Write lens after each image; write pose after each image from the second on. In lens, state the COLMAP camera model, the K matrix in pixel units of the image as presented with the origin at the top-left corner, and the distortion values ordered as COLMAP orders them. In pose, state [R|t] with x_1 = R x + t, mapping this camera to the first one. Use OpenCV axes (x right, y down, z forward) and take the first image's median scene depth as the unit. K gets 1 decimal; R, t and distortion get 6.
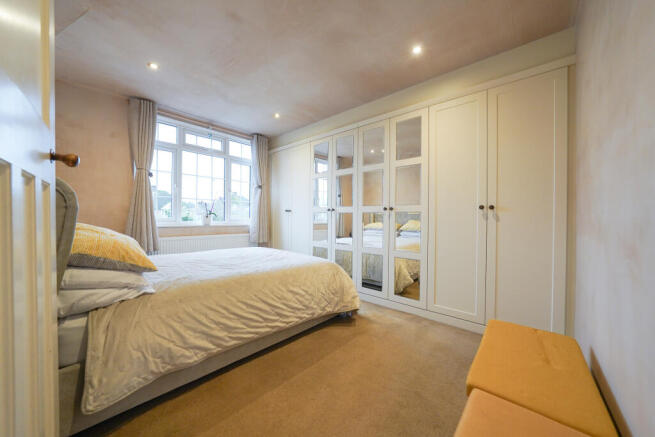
lens RADIAL K [[232.2, 0, 327.9], [0, 232.2, 218.1], [0, 0, 1]] dist [-0.019118, 0.000531]
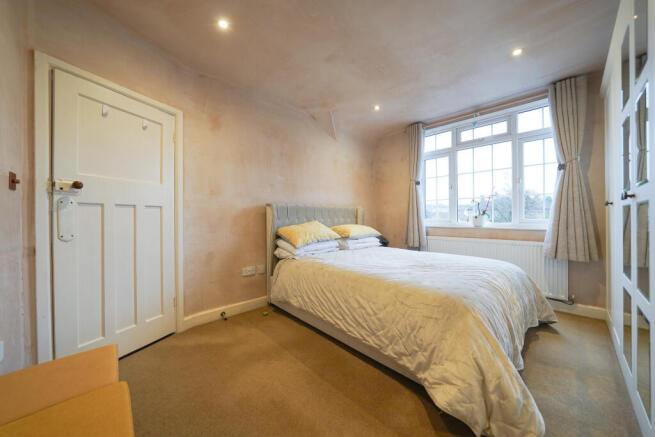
lens RADIAL K [[232.2, 0, 327.4], [0, 232.2, 219.1], [0, 0, 1]] dist [-0.019118, 0.000531]
pose [[-0.084874, 0.001985, -0.996390, 0.482930], [0.002908, 0.999994, 0.001744, -0.002684], [0.996387, -0.002749, -0.084879, 0.619372]]
